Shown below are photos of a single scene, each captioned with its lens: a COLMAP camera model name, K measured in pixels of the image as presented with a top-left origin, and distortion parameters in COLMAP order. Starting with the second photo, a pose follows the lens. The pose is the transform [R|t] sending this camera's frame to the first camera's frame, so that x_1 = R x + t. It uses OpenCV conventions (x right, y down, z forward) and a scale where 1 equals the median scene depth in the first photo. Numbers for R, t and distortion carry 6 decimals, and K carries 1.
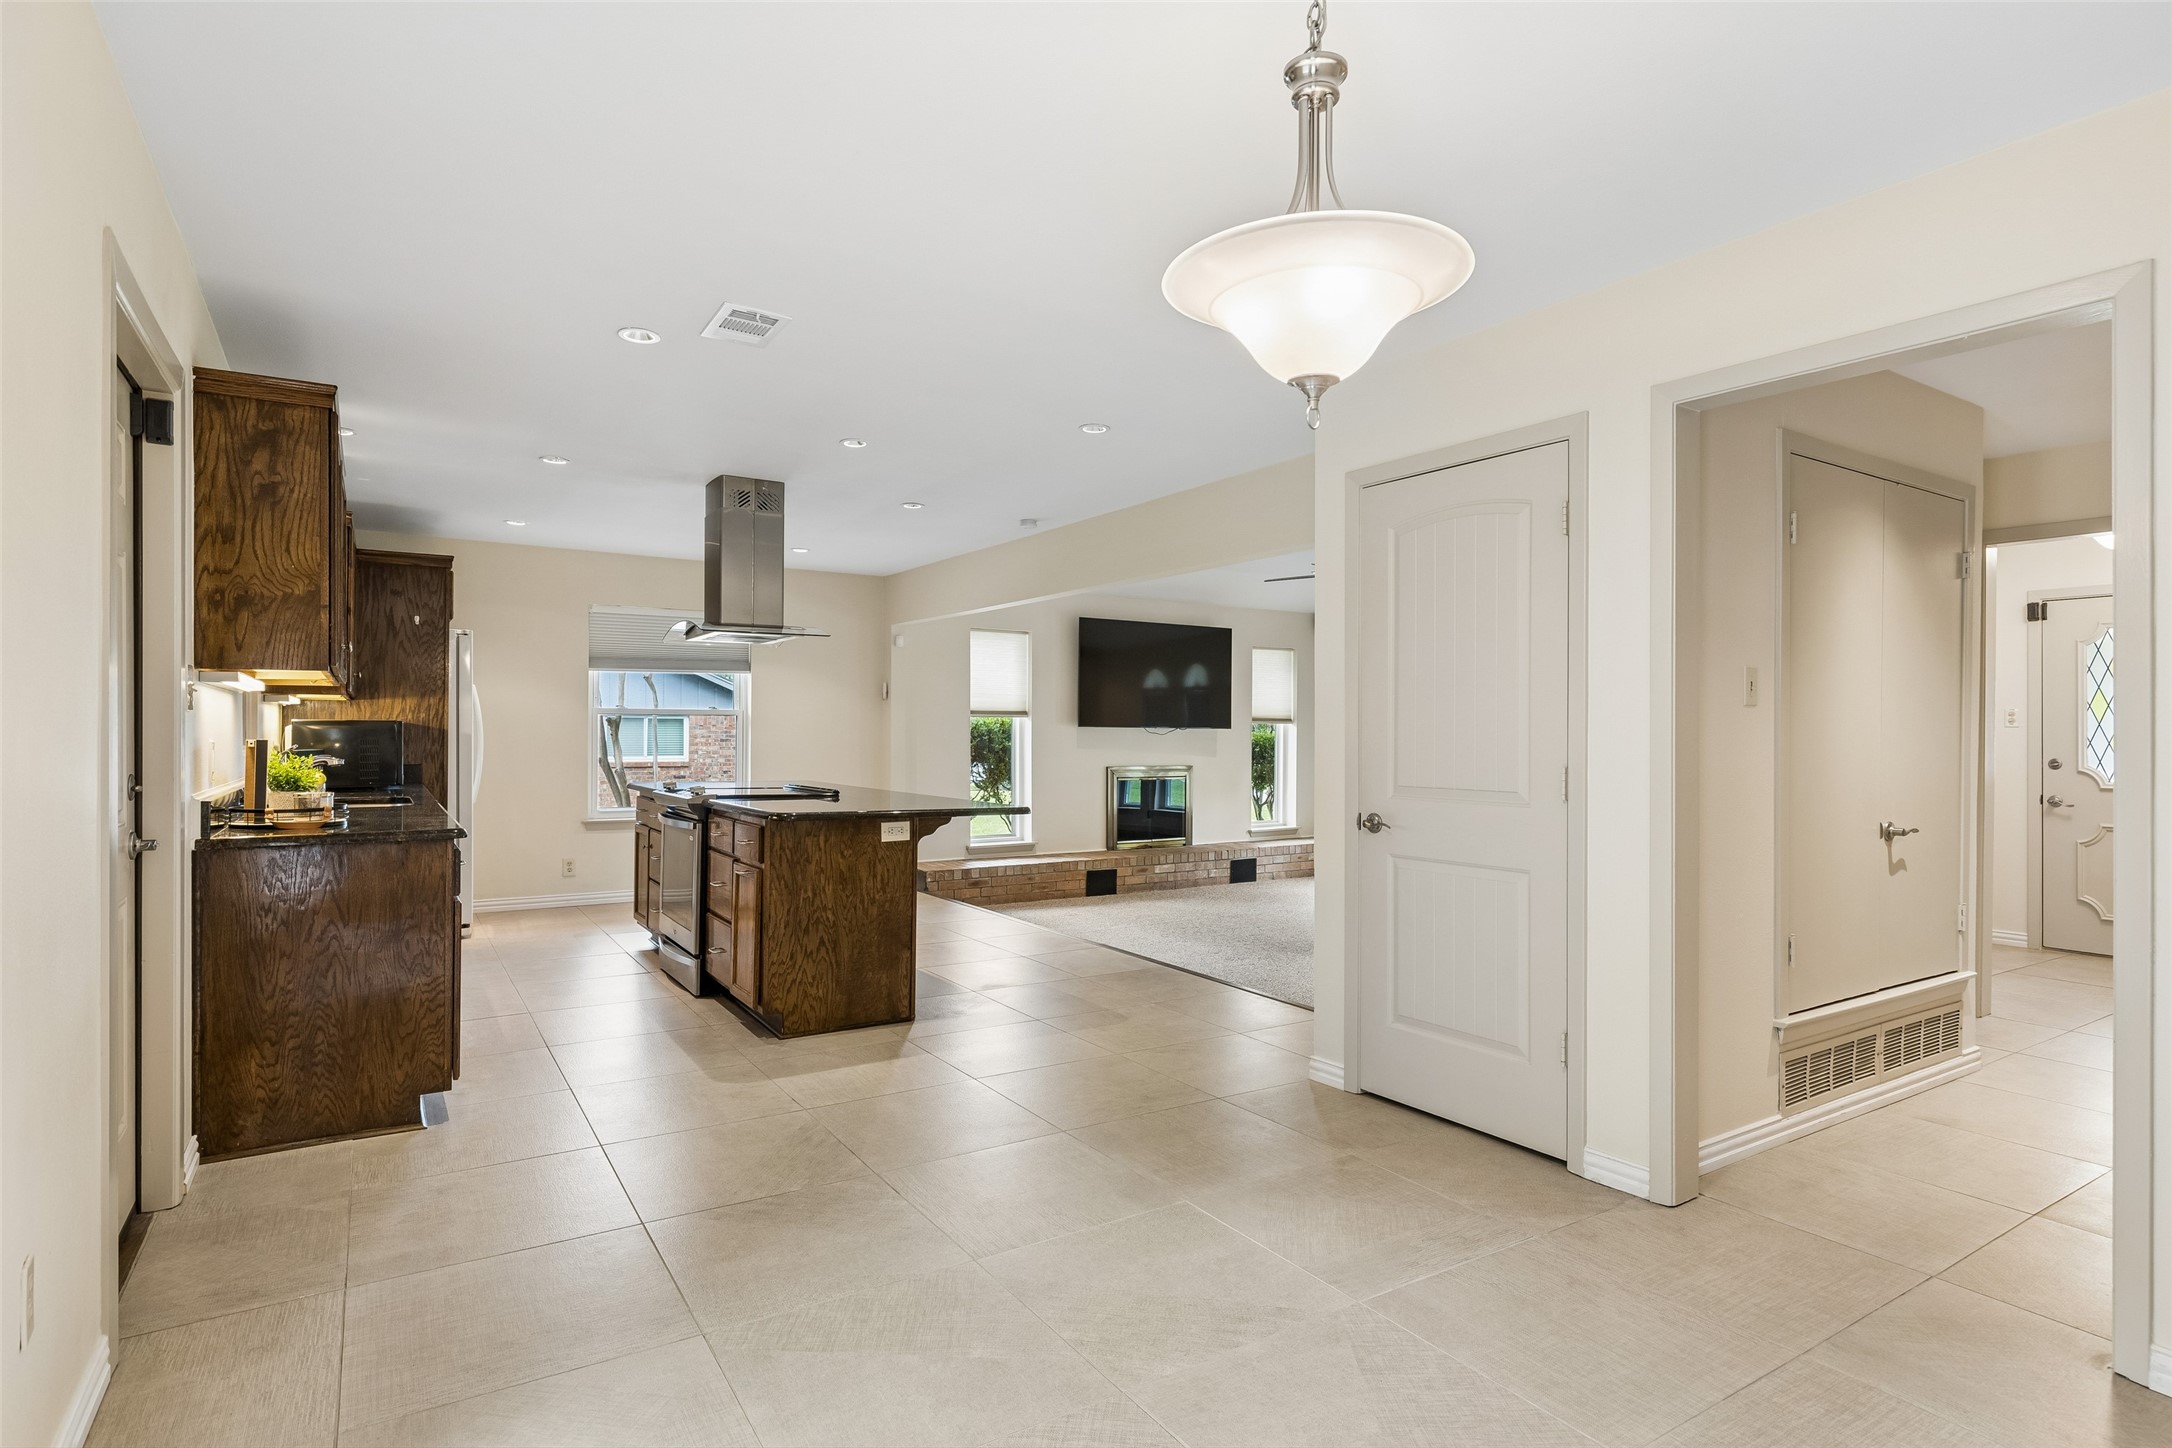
lens RADIAL K [[1099.2, 0, 1104.0], [0, 1099.2, 724.3], [0, 0, 1]] dist [-0.004521, 0.000024]
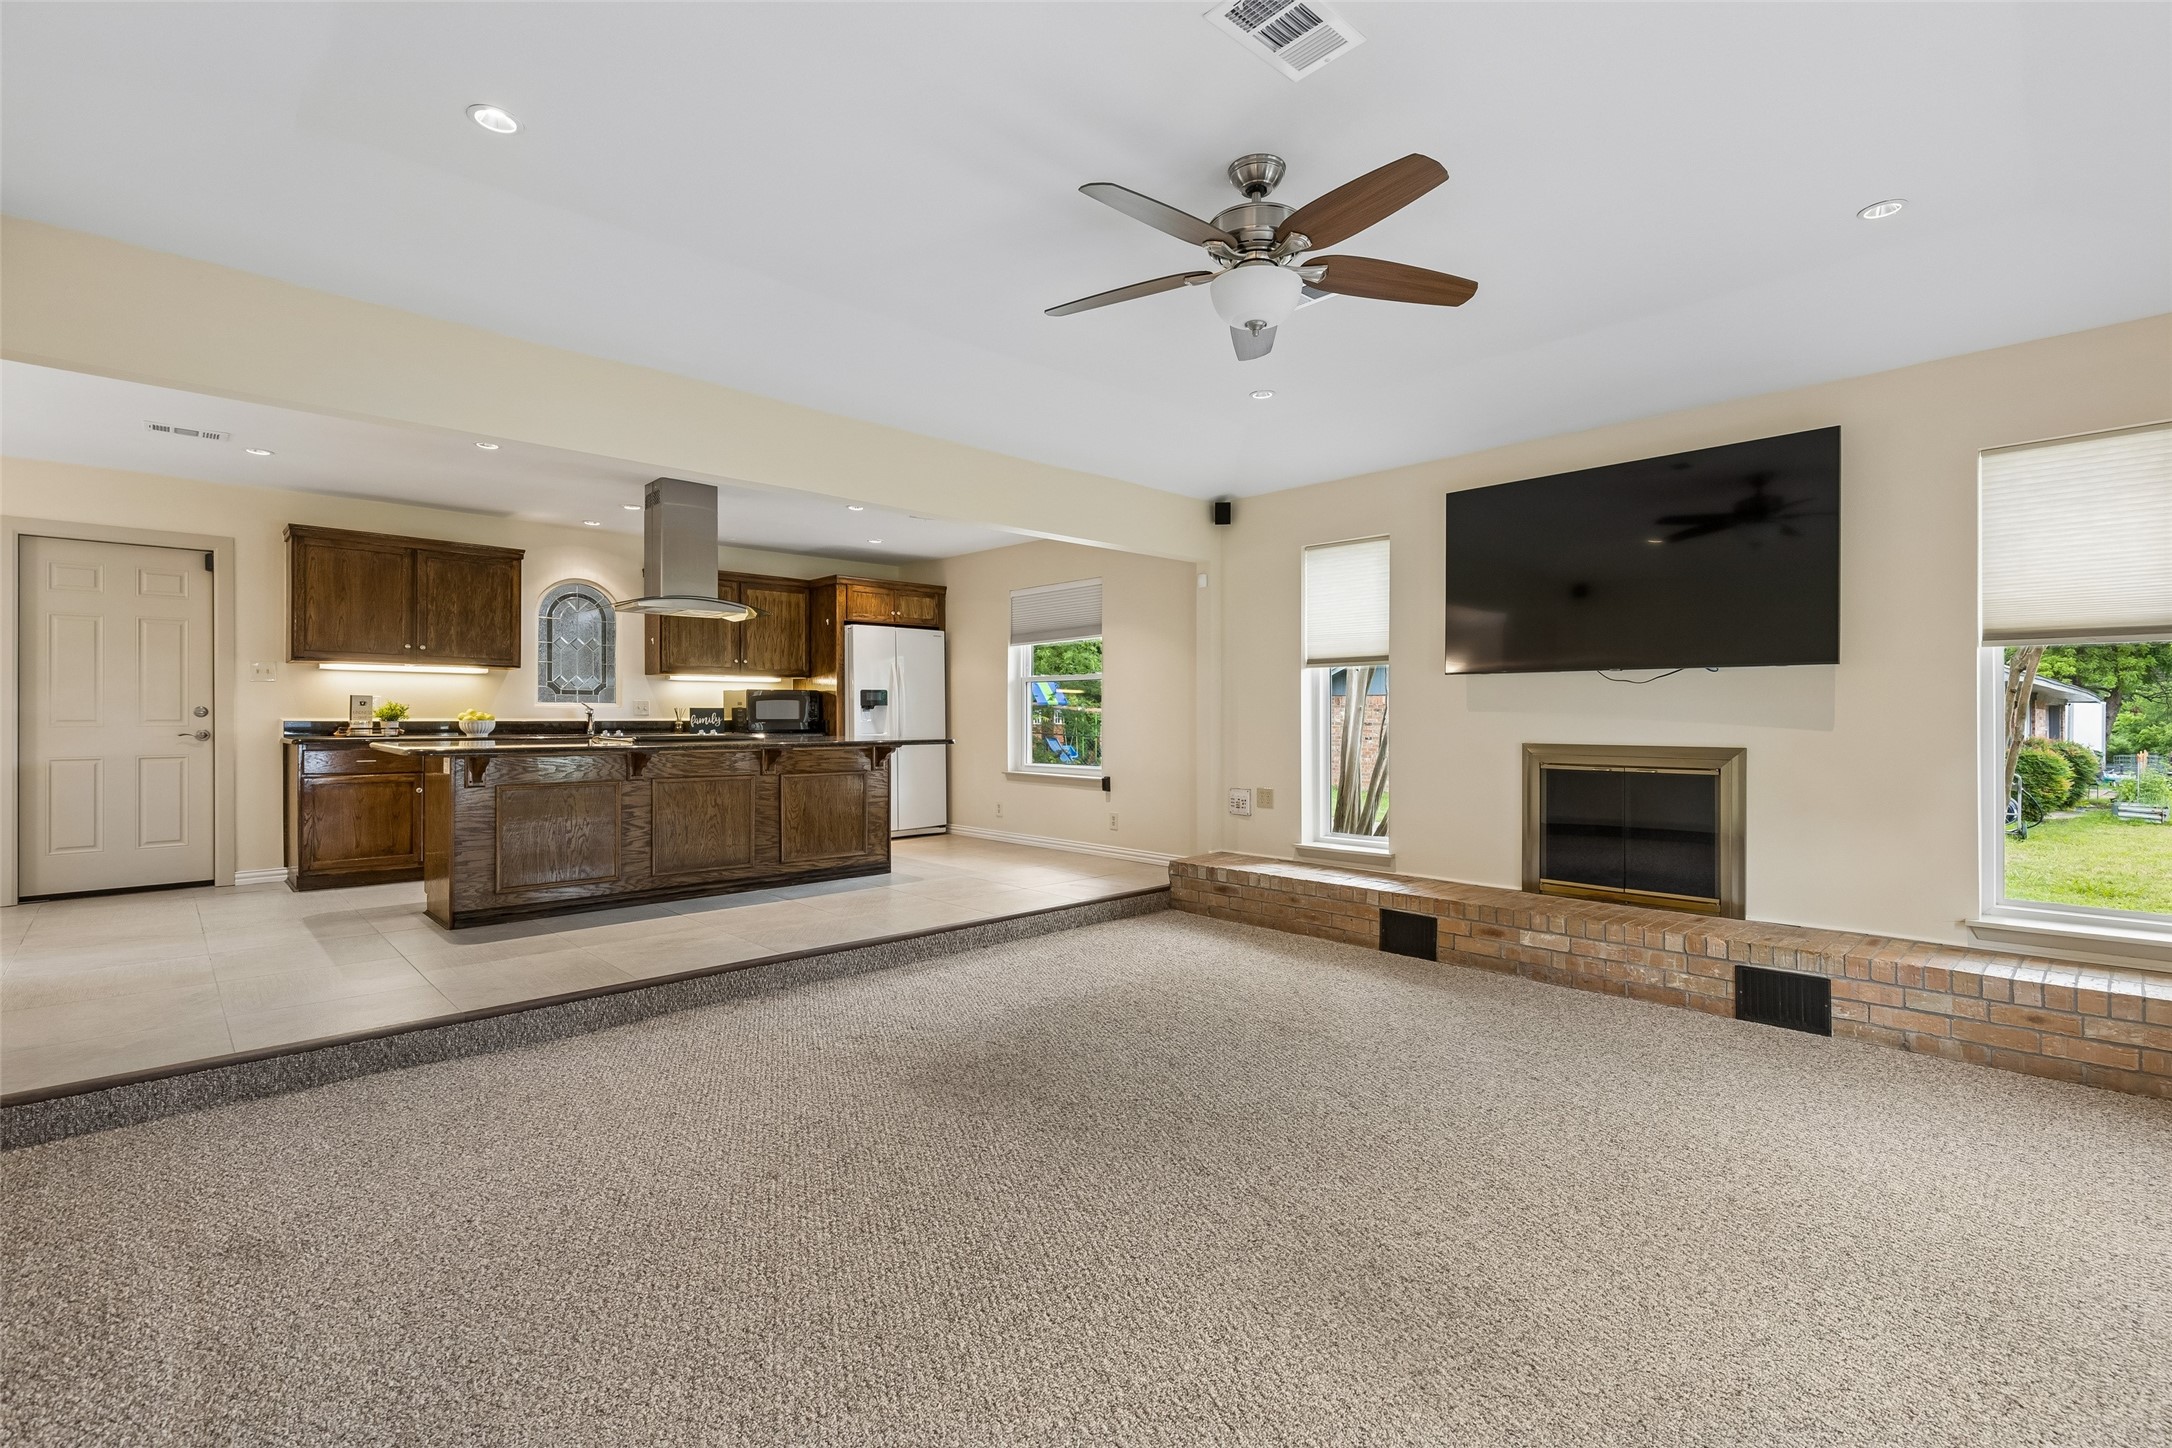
lens RADIAL K [[990.6, 0, 1102.5], [0, 990.6, 722.9], [0, 0, 1]] dist [0.009829, -0.002476]
pose [[0.187660, -0.000270, -0.982234, 0.486977], [0.006472, 0.999979, 0.000962, 0.027293], [0.982213, -0.006537, 0.187658, 0.724049]]
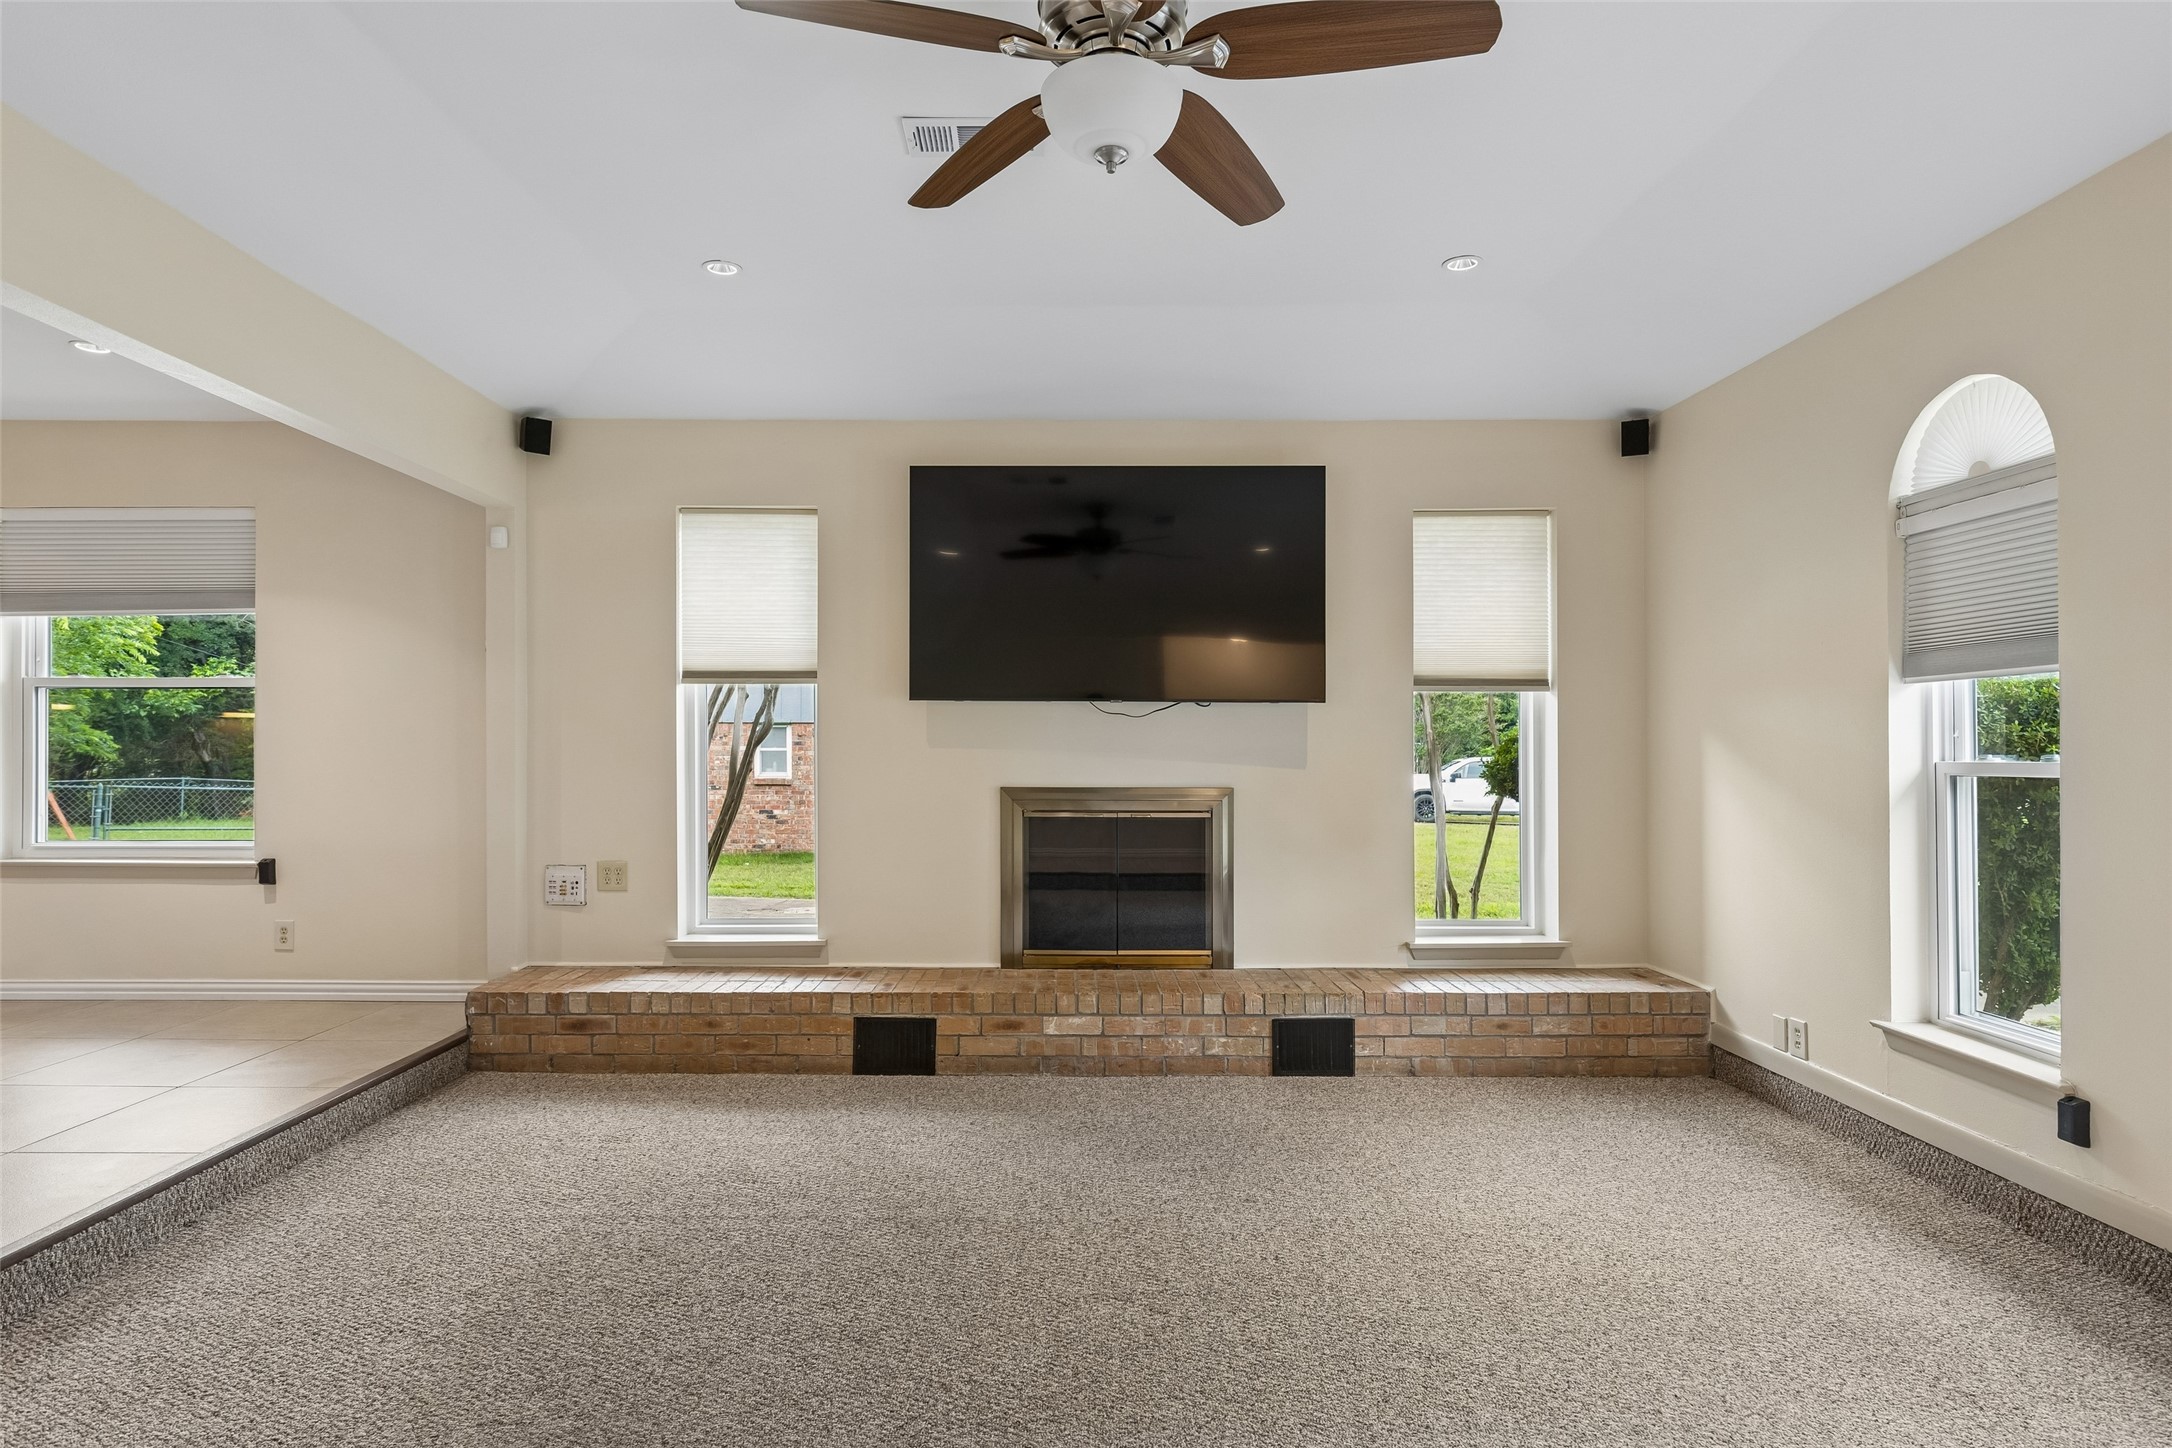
lens RADIAL K [[1193.4, 0, 1059.8], [0, 1193.4, 745.8], [0, 0, 1]] dist [0.010371, -0.007146]
pose [[0.834994, -0.007726, -0.550205, 0.315356], [0.007045, 0.999970, -0.003350, 0.024069], [0.550214, -0.001079, 0.835023, 0.621641]]
